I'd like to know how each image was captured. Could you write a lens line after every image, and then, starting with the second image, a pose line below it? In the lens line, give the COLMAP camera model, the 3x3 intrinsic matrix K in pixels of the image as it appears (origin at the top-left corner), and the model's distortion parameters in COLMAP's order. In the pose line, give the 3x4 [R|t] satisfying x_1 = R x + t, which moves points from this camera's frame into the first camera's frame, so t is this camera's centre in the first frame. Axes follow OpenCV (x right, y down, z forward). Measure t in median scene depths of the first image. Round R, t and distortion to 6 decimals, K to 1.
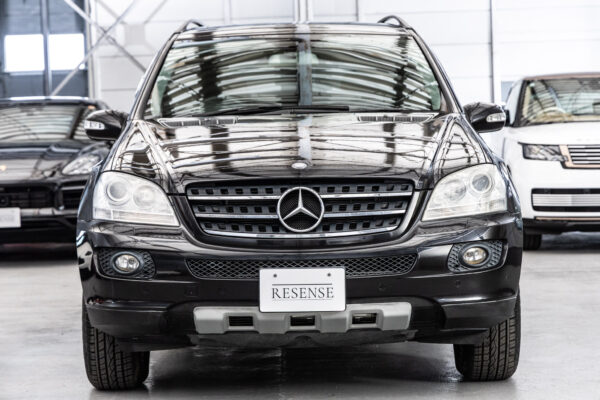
lens RADIAL K [[1476.0, 0, 299.5], [0, 1476.0, 200.4], [0, 0, 1]] dist [0.029006, 0.066831]
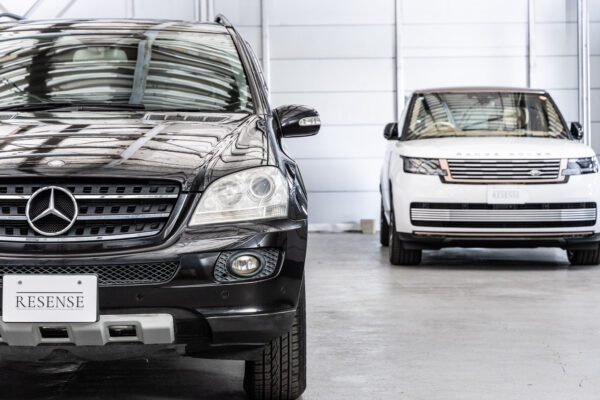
lens RADIAL K [[1453.7, 0, 300.0], [0, 1453.7, 200.0], [0, 0, 1]] dist [0.071997, -0.109472]
pose [[0.999236, 0.018803, 0.034266, 0.121271], [-0.018412, 0.999762, -0.011687, 0.007056], [-0.034478, 0.011047, 0.999344, 0.088283]]
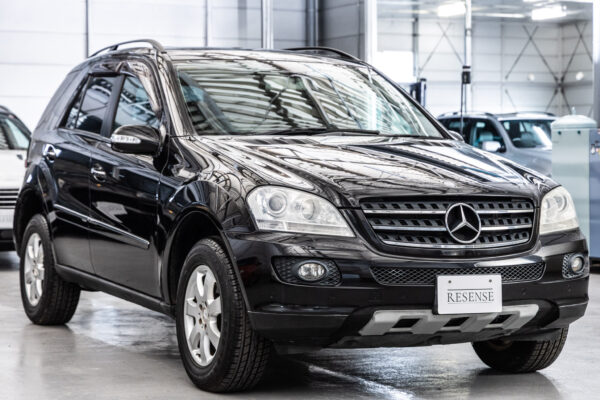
lens RADIAL K [[1453.7, 0, 300.0], [0, 1453.7, 200.0], [0, 0, 1]] dist [0.071997, -0.109472]
pose [[0.908877, 0.019217, 0.416620, -0.566774], [-0.013690, 0.999774, -0.016250, 0.008054], [-0.416838, 0.009066, 0.908935, 0.037346]]
